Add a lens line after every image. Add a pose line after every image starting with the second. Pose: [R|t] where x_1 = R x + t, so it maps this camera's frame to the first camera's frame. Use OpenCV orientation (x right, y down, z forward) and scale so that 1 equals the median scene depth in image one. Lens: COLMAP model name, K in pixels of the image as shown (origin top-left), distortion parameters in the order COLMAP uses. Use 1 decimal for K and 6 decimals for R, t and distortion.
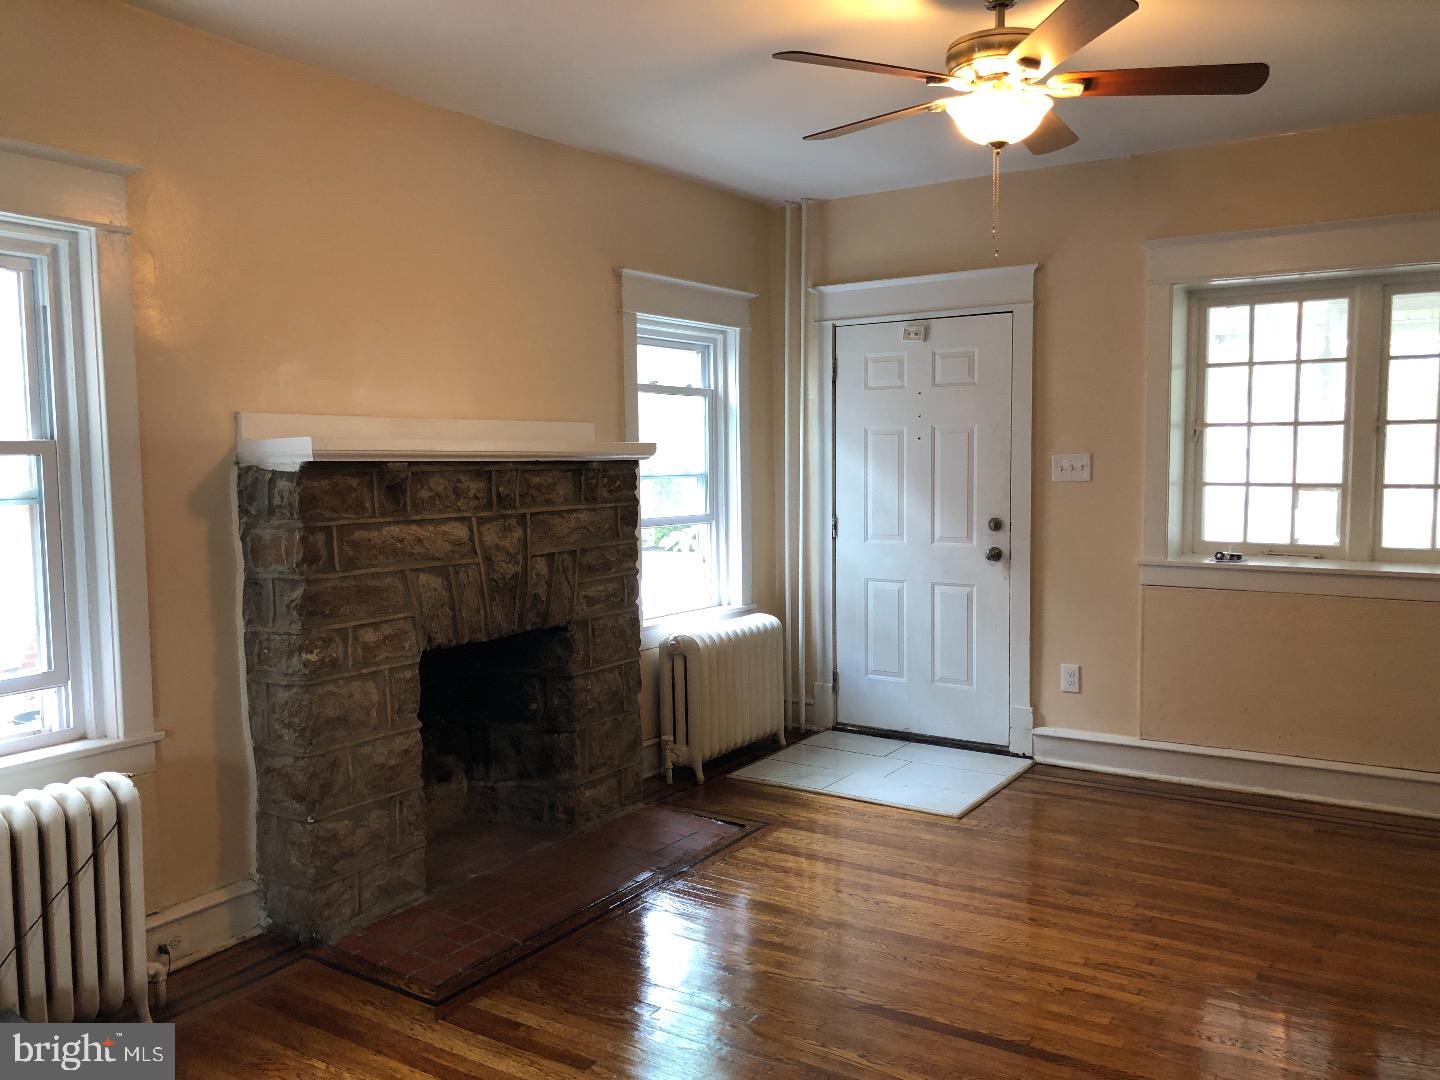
lens RADIAL K [[1174.8, 0, 720.0], [0, 1174.8, 540.0], [0, 0, 1]] dist [0.063508, -0.004373]
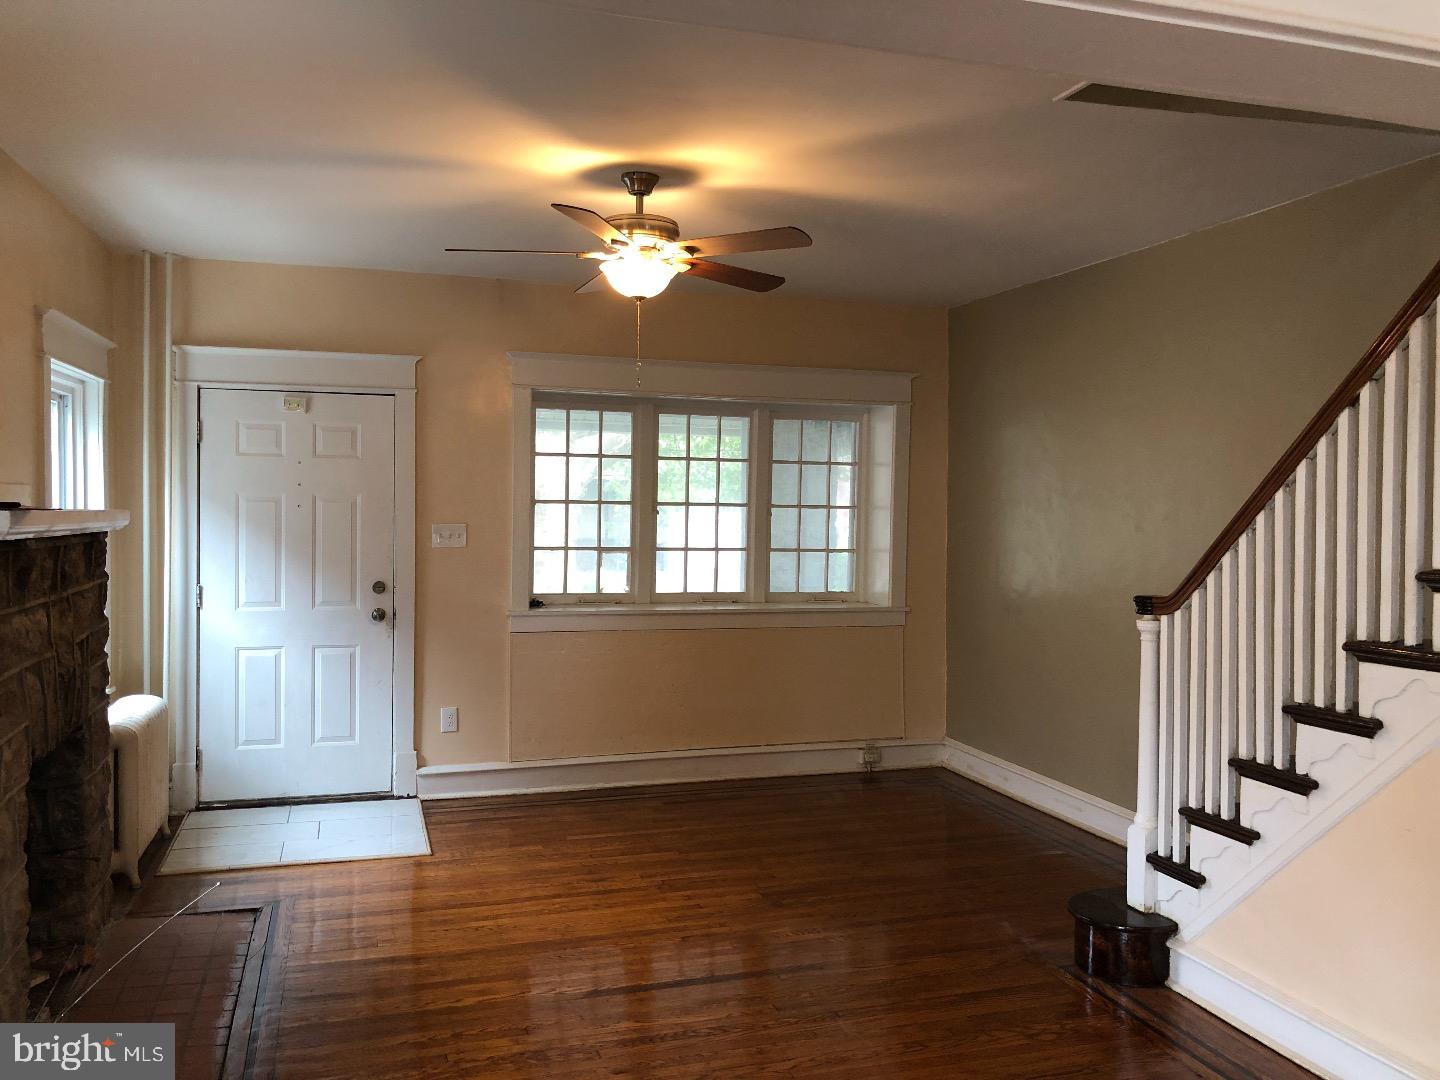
lens RADIAL K [[1160.7, 0, 720.0], [0, 1160.7, 540.0], [0, 0, 1]] dist [0.067188, -0.003277]
pose [[0.660371, -0.006170, 0.750914, -0.390280], [0.040064, 0.998832, -0.027026, -0.015948], [-0.749870, 0.047932, 0.659847, 0.055940]]
